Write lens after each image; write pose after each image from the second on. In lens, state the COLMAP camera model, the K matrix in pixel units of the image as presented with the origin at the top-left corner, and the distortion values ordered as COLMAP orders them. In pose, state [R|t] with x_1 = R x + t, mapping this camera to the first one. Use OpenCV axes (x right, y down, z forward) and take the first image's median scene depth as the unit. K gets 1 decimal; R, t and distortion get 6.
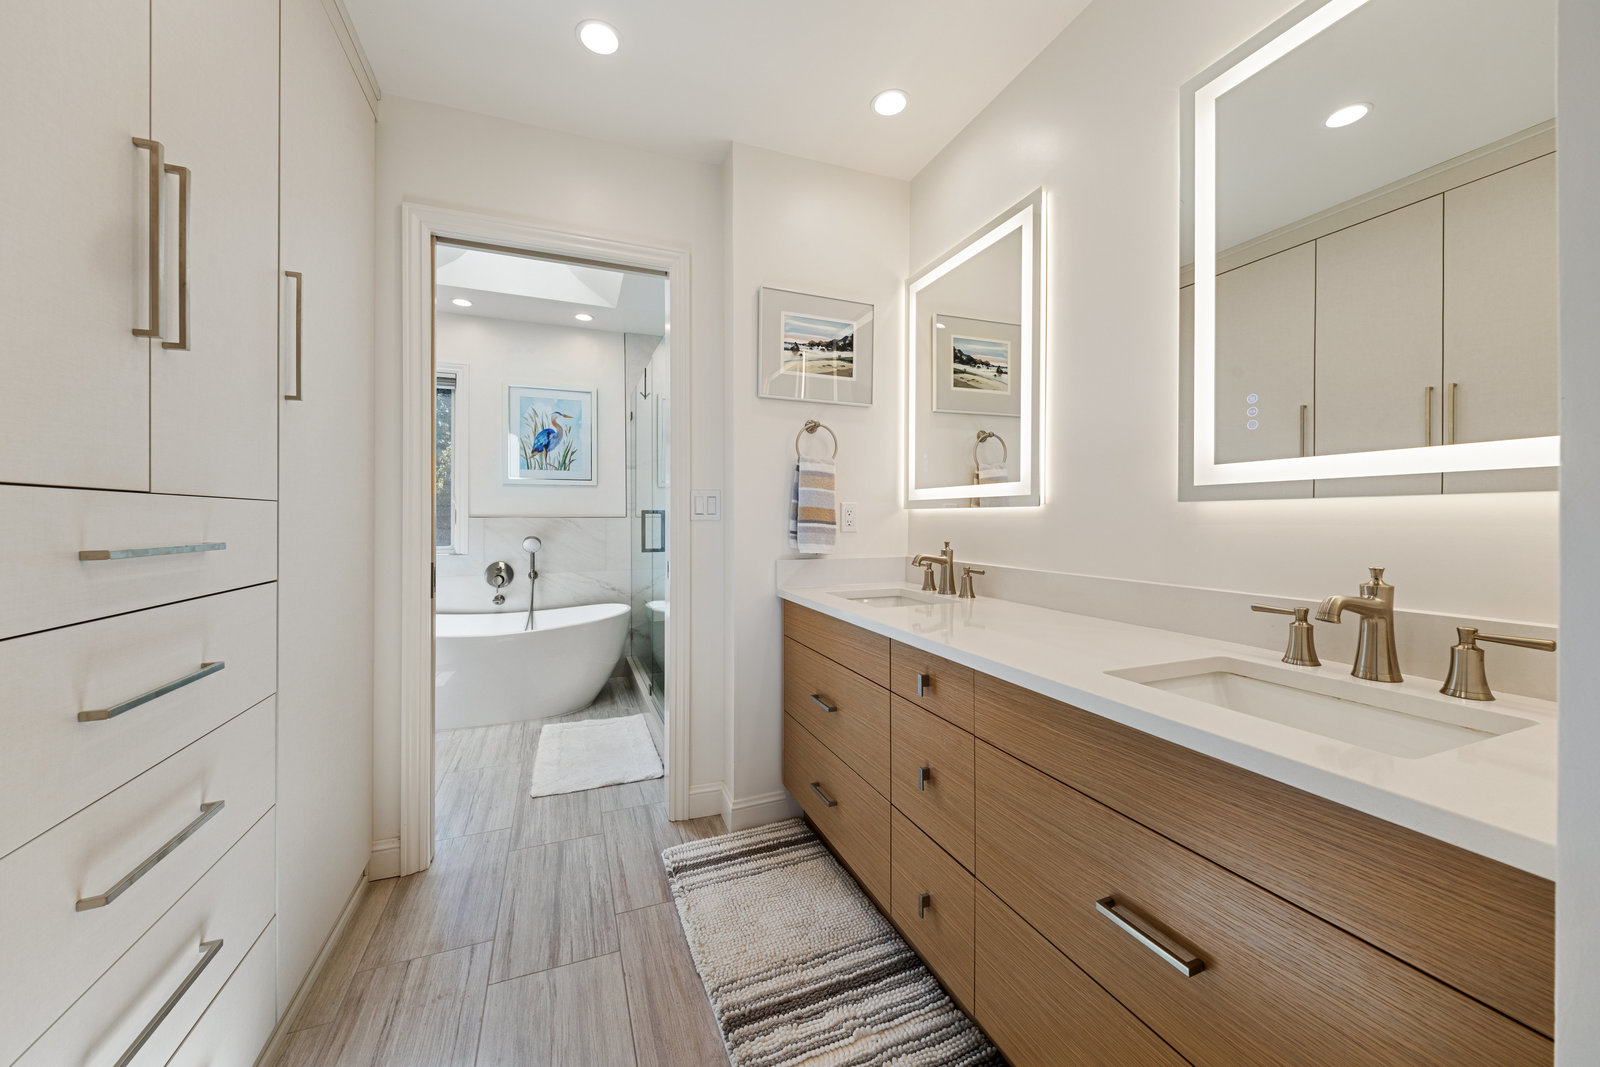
lens RADIAL K [[592.6, 0, 801.3], [0, 592.6, 521.1], [0, 0, 1]] dist [0.012182, -0.000003]
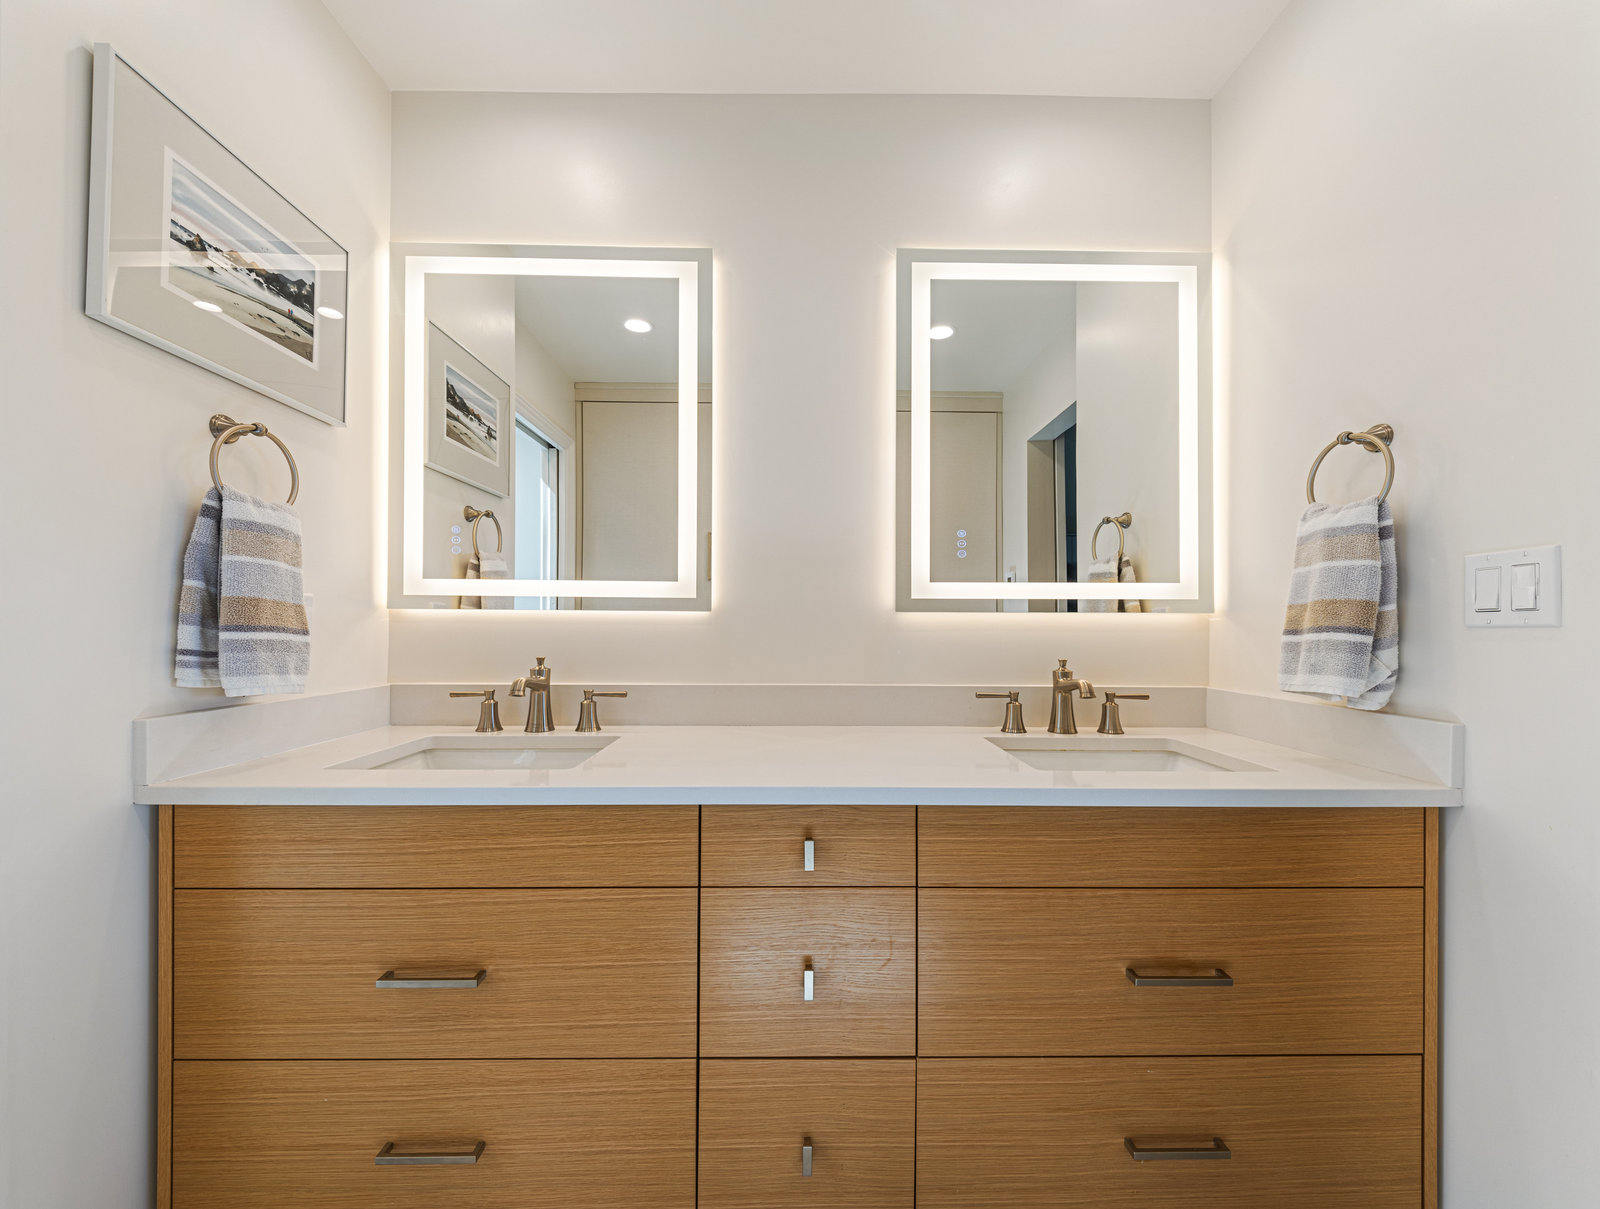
lens RADIAL K [[584.8, 0, 799.2], [0, 584.8, 625.5], [0, 0, 1]] dist [0.006877, -0.000806]
pose [[0.378267, 0.005878, 0.925678, -0.259209], [-0.000806, 0.999982, -0.006021, 0.000659], [-0.925696, 0.001531, 0.378265, 0.412732]]
